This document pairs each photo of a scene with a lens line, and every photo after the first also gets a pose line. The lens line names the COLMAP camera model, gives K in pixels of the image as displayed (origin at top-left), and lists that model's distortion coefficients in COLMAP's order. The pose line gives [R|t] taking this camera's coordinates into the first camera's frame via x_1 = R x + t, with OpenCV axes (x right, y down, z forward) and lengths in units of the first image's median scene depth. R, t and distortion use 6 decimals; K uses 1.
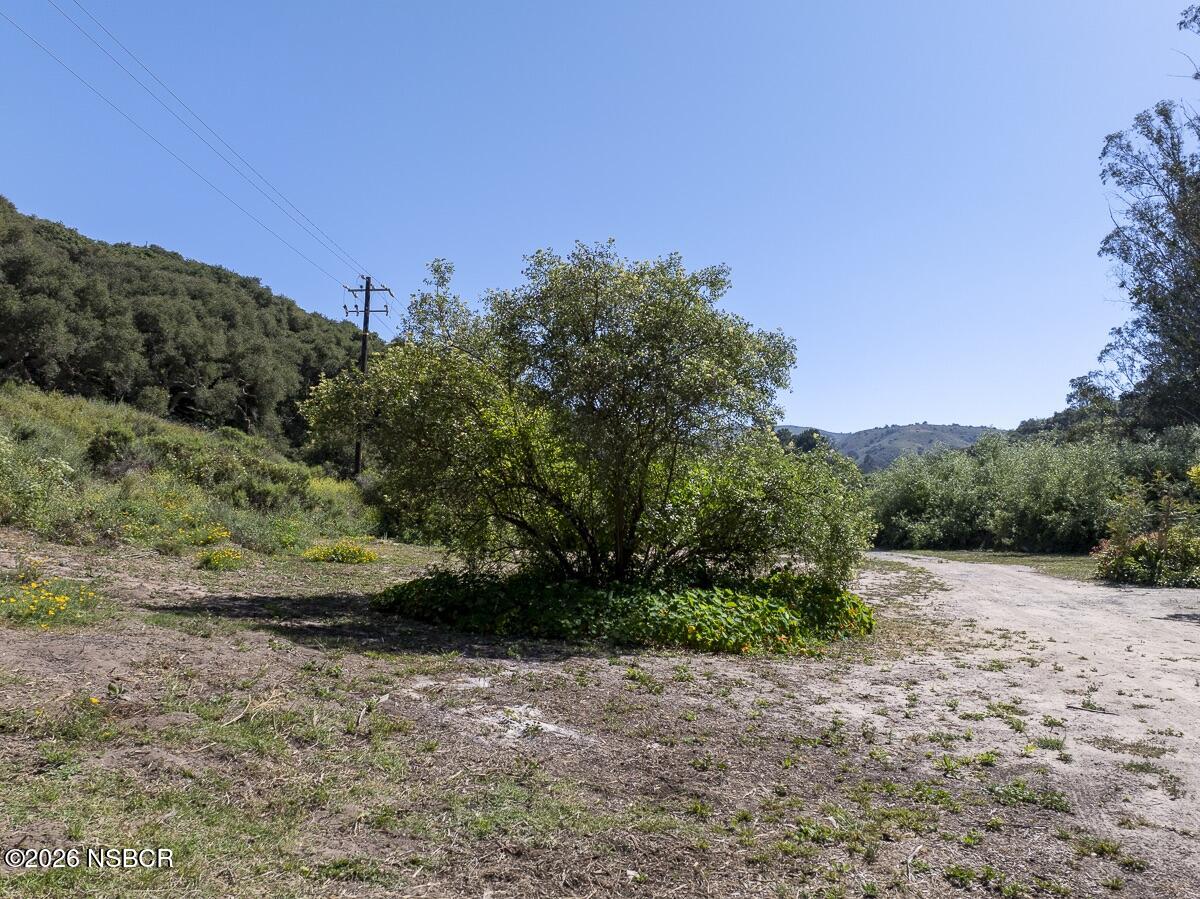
lens RADIAL K [[837.7, 0, 600.0], [0, 837.7, 449.5], [0, 0, 1]] dist [-0.032477, -0.003360]
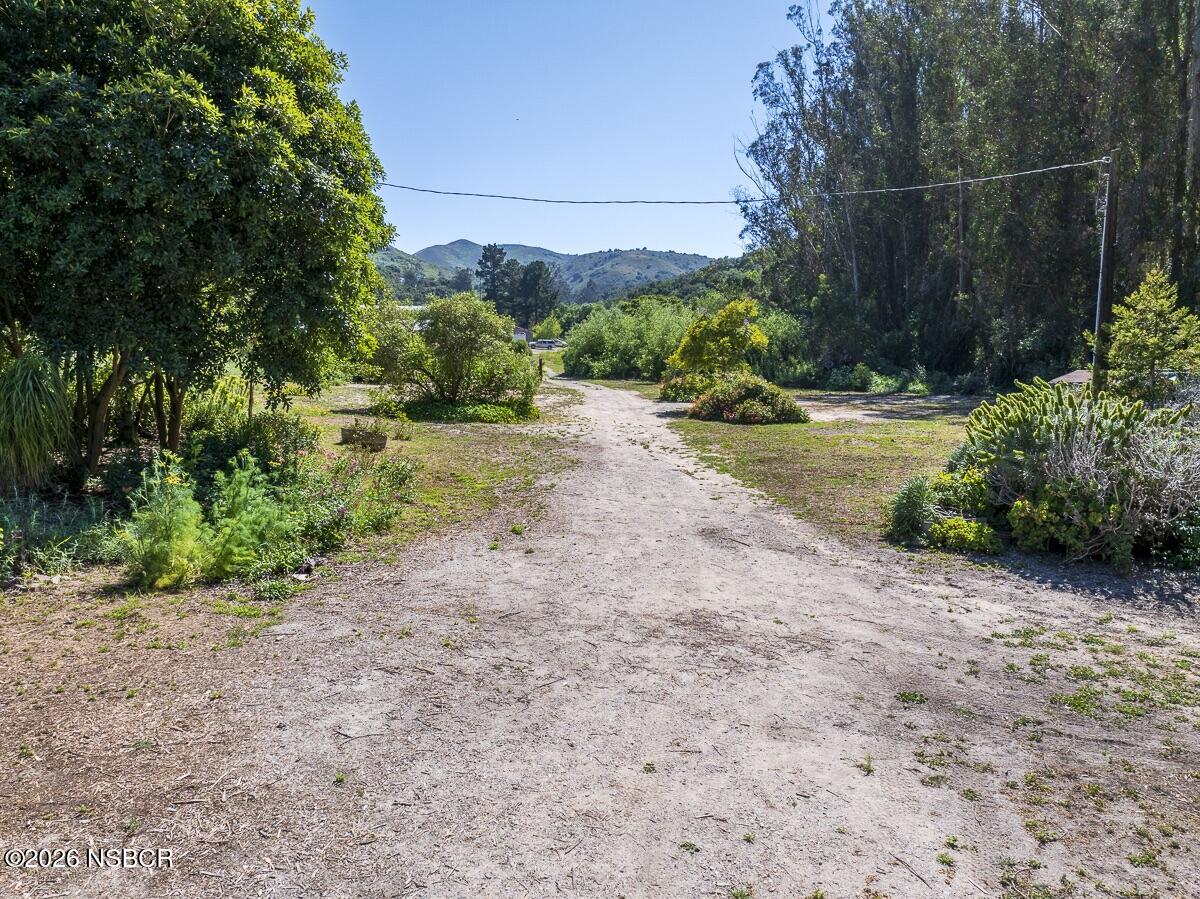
lens RADIAL K [[837.7, 0, 600.0], [0, 837.7, 449.5], [0, 0, 1]] dist [-0.032477, -0.003360]
pose [[0.949026, -0.032249, 0.313543, -0.220329], [-0.035629, 0.977401, 0.208371, -0.163374], [-0.313177, -0.208921, 0.926430, -1.002828]]
